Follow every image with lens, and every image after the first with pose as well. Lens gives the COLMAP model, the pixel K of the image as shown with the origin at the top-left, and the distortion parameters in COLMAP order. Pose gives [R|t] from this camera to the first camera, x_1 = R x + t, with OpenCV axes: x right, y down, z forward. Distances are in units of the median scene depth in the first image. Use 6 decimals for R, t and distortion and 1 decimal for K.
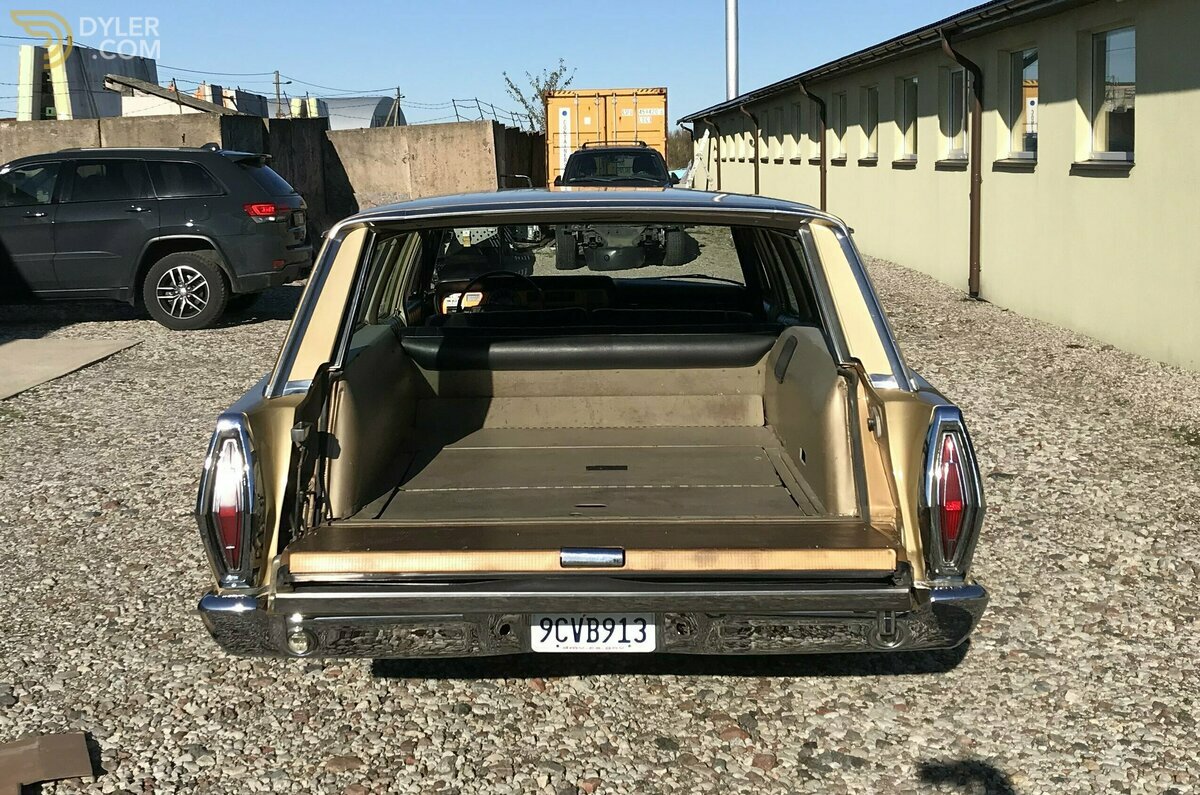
lens RADIAL K [[1498.1, 0, 581.7], [0, 1498.1, 286.8], [0, 0, 1]] dist [0.165874, -0.483684]
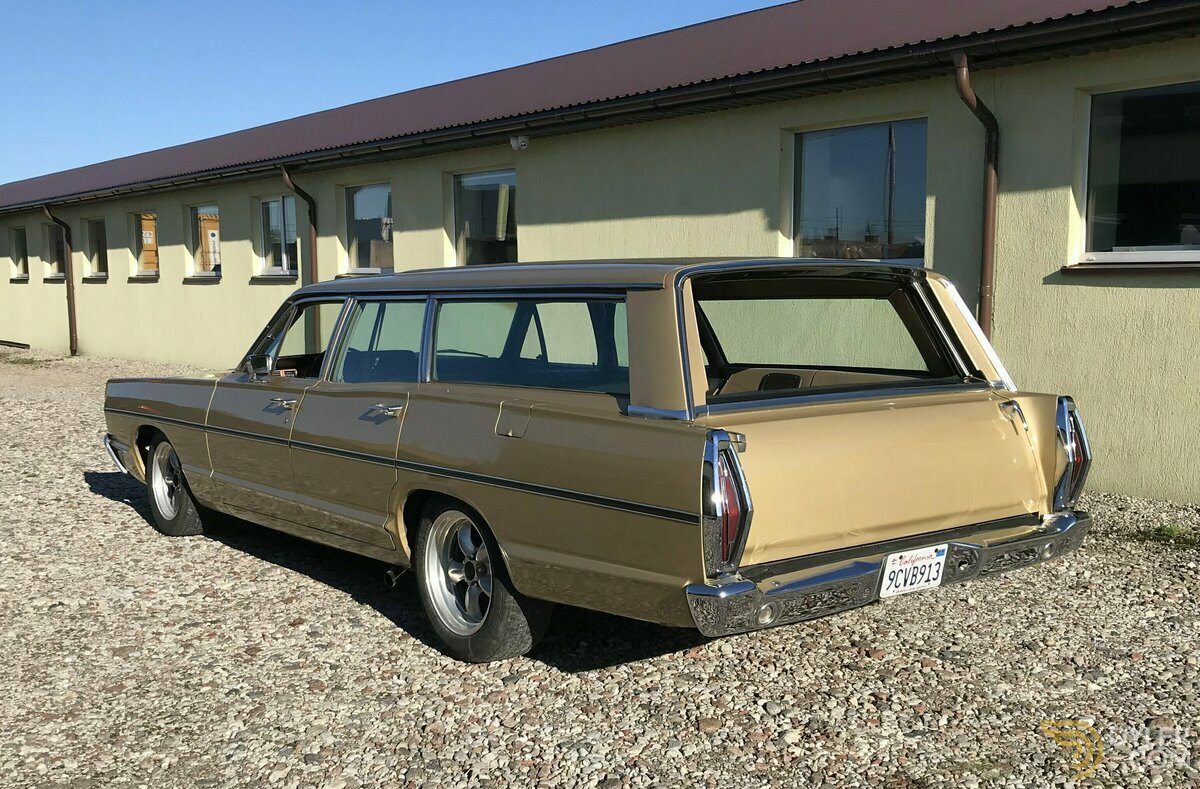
lens RADIAL K [[1253.2, 0, 561.6], [0, 1253.2, 438.7], [0, 0, 1]] dist [0.029343, -0.015830]
pose [[0.800268, -0.066933, 0.595895, -0.297341], [0.045825, 0.997671, 0.050522, 0.010980], [-0.597889, -0.013124, 0.801471, 0.097294]]
